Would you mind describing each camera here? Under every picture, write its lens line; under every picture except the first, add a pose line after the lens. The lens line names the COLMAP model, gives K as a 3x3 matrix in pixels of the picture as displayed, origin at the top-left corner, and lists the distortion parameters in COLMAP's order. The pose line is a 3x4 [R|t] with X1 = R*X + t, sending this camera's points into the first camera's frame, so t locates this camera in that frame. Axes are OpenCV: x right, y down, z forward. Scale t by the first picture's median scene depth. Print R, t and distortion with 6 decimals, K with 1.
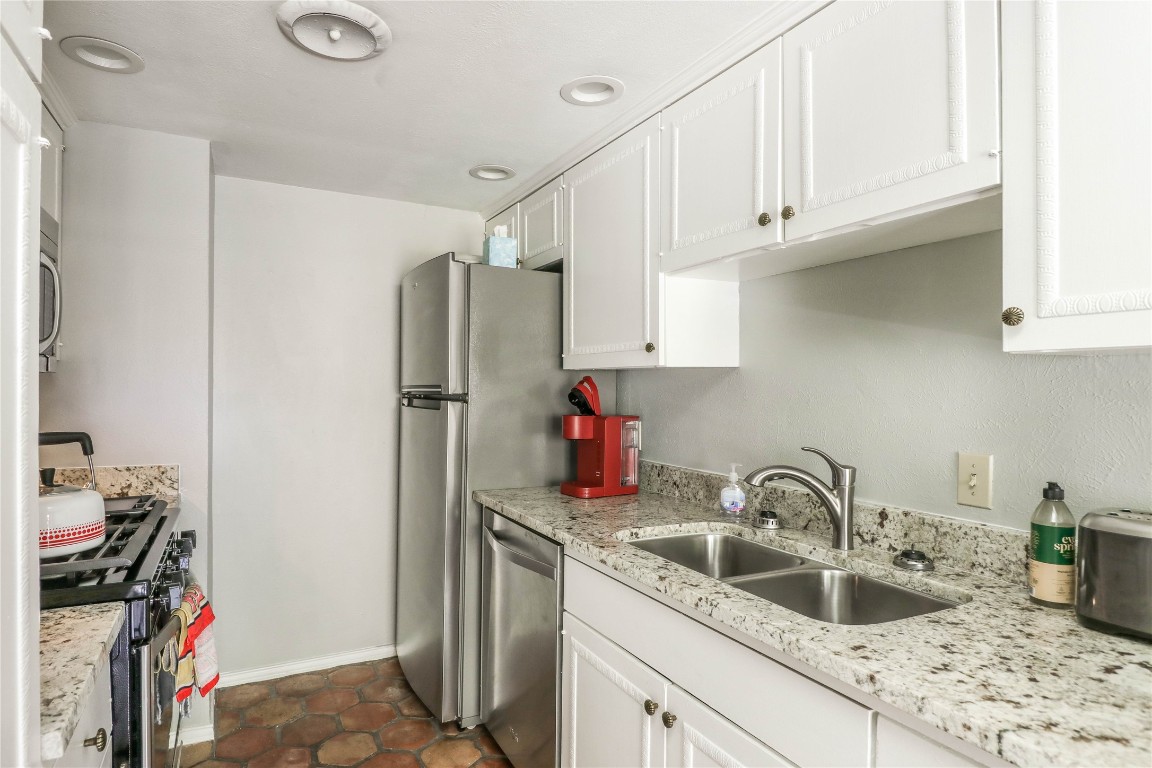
lens RADIAL K [[630.6, 0, 554.2], [0, 630.6, 389.0], [0, 0, 1]] dist [0.002445, -0.001753]
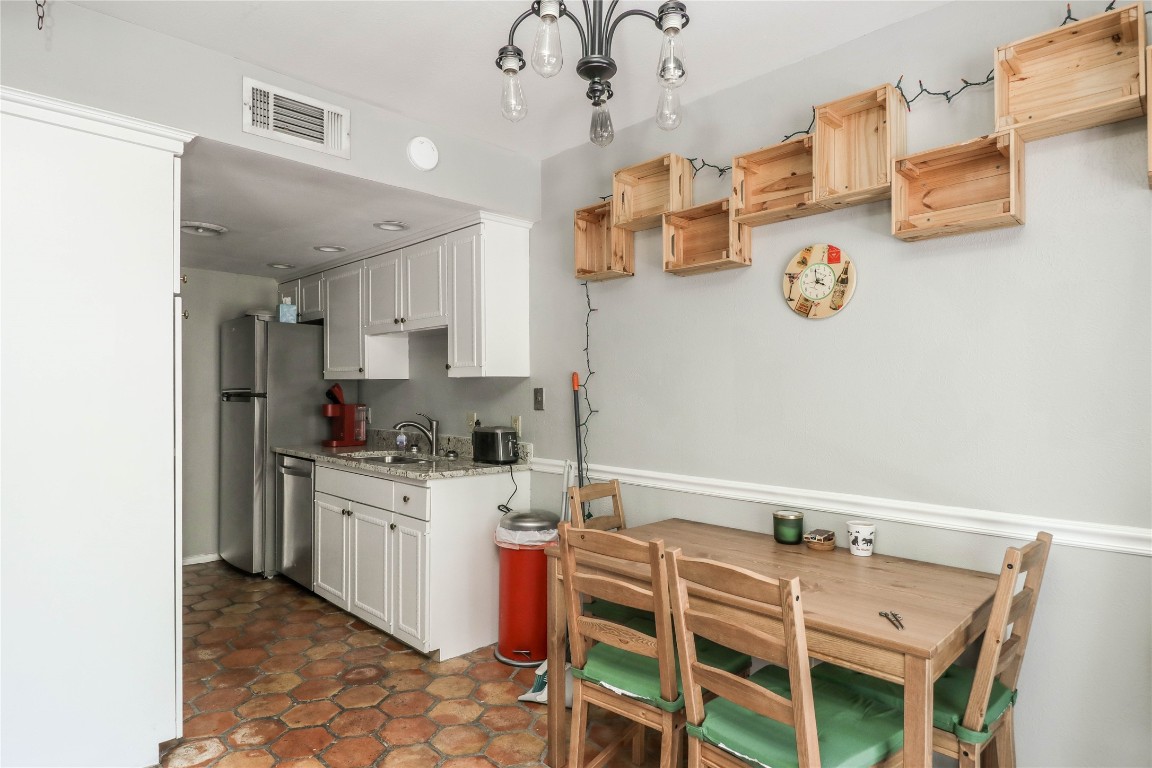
lens RADIAL K [[630.6, 0, 554.2], [0, 630.6, 389.0], [0, 0, 1]] dist [0.002445, -0.001753]
pose [[0.957769, -0.005407, 0.287489, 0.140503], [0.006276, 0.999978, -0.002099, 0.005334], [-0.287472, 0.003815, 0.957782, -1.030557]]
